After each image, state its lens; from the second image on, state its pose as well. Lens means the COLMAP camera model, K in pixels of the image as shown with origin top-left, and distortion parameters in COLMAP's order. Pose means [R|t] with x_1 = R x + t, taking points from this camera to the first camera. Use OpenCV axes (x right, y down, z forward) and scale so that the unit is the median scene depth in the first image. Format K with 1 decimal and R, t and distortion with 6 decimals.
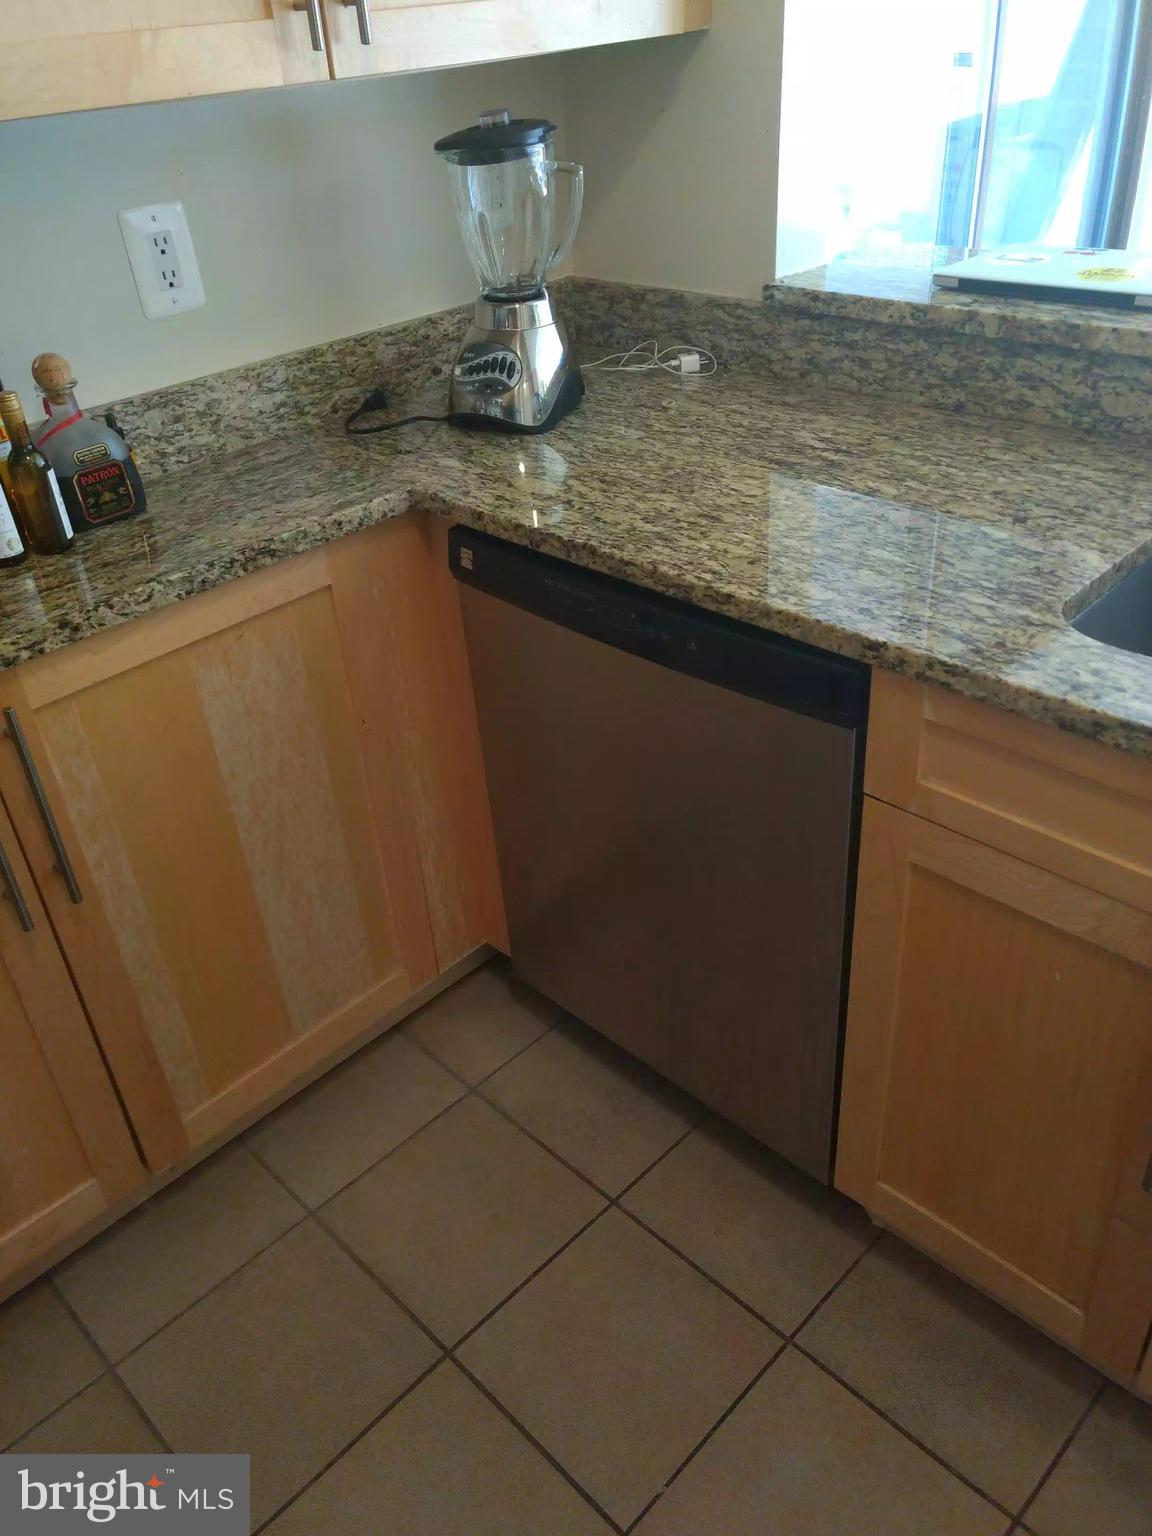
lens RADIAL K [[1215.7, 0, 576.0], [0, 1215.7, 768.0], [0, 0, 1]] dist [0.019146, -0.000225]
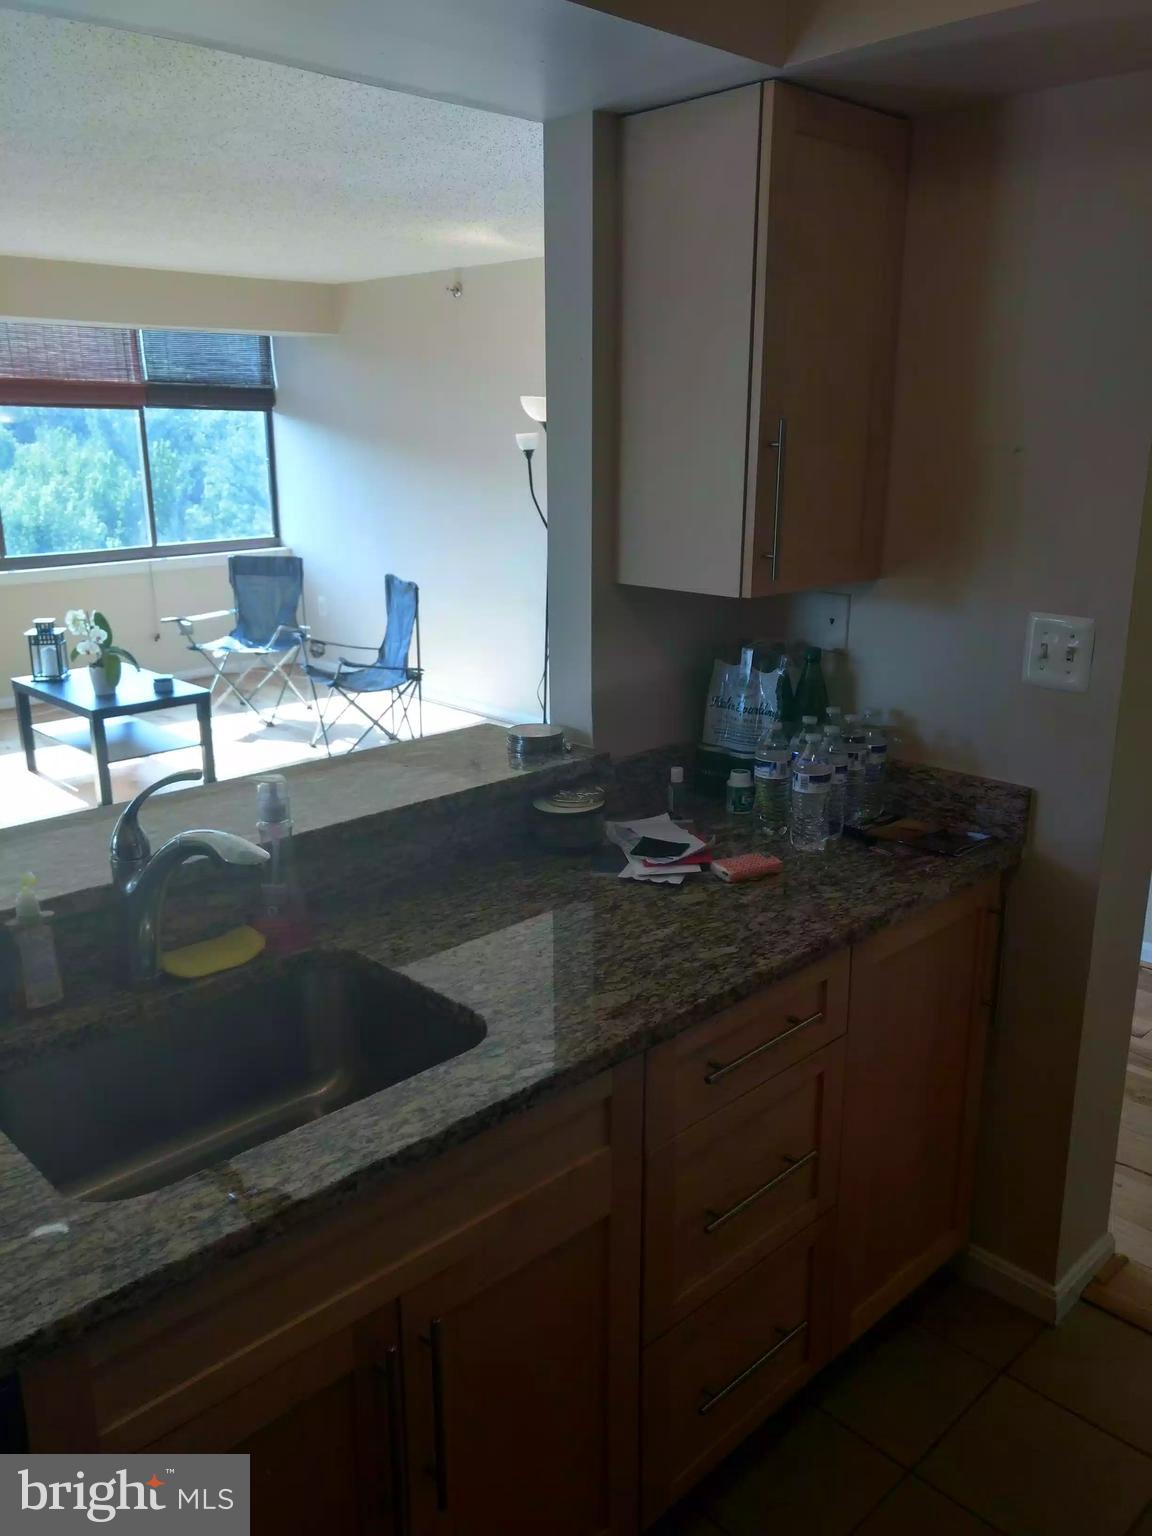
lens RADIAL K [[1222.1, 0, 570.8], [0, 1222.1, 765.9], [0, 0, 1]] dist [0.003523, 0.004435]
pose [[0.031655, -0.205213, 0.978205, -0.405872], [0.545427, 0.823675, 0.155144, -0.278563], [-0.837560, 0.528628, 0.138002, 0.235910]]
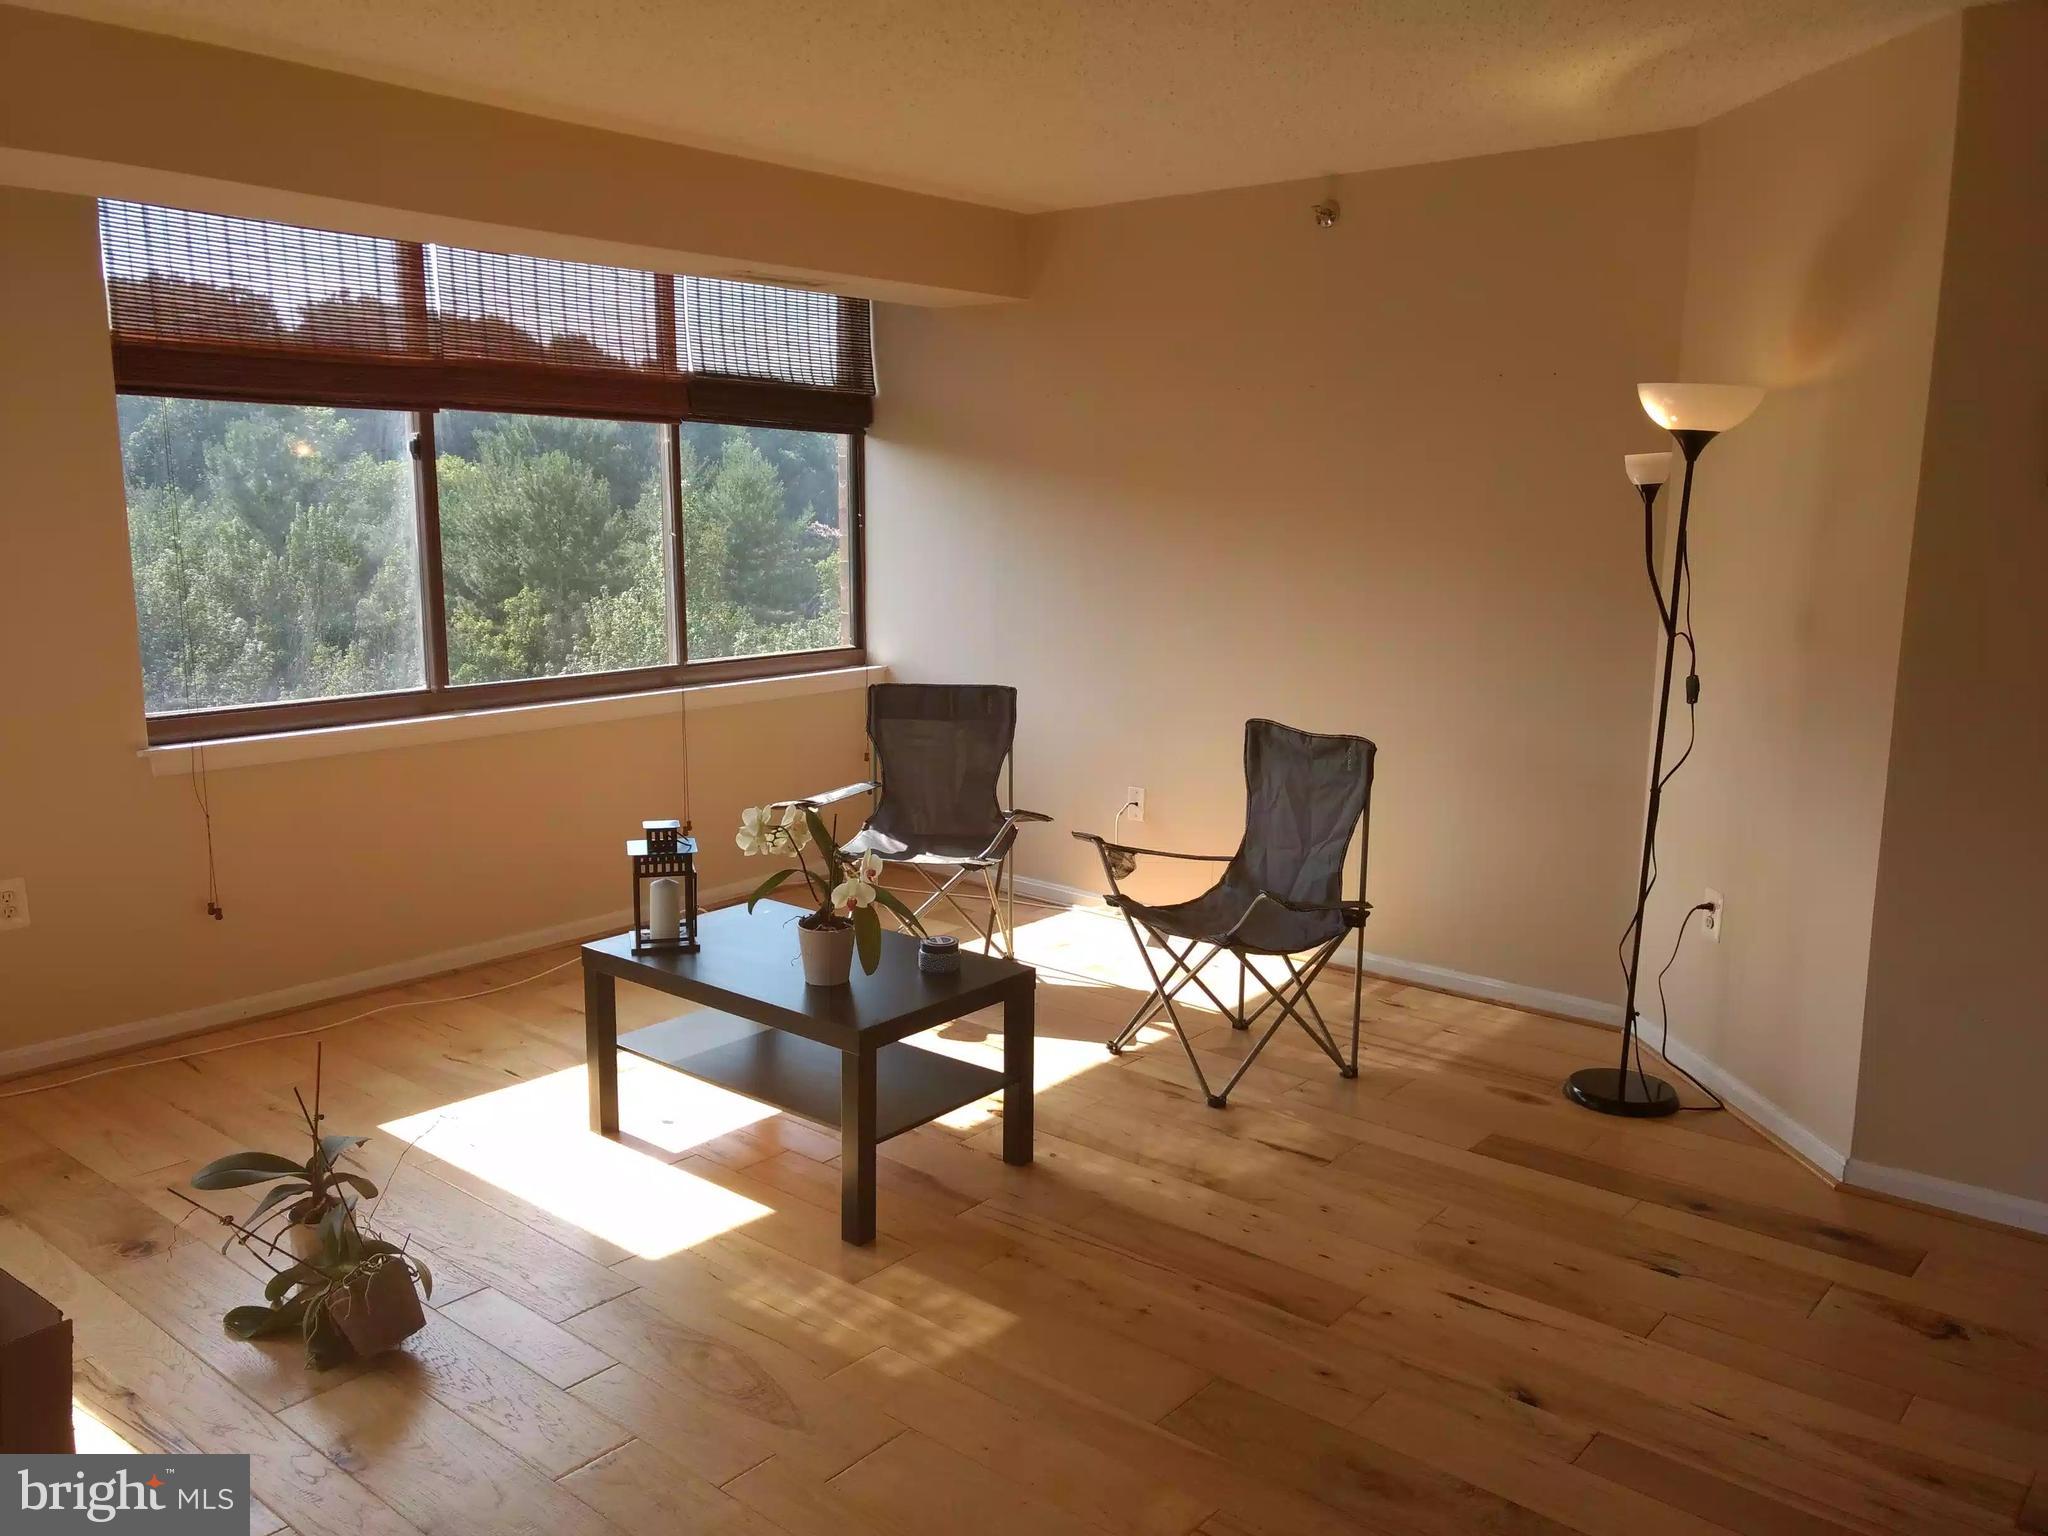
lens RADIAL K [[1606.7, 0, 1016.5], [0, 1606.7, 769.4], [0, 0, 1]] dist [0.039787, -0.020806]
pose [[-0.076717, -0.104594, 0.991552, 0.972357], [0.544084, 0.828970, 0.129540, -1.085798], [-0.835516, 0.549426, -0.006688, 1.472357]]
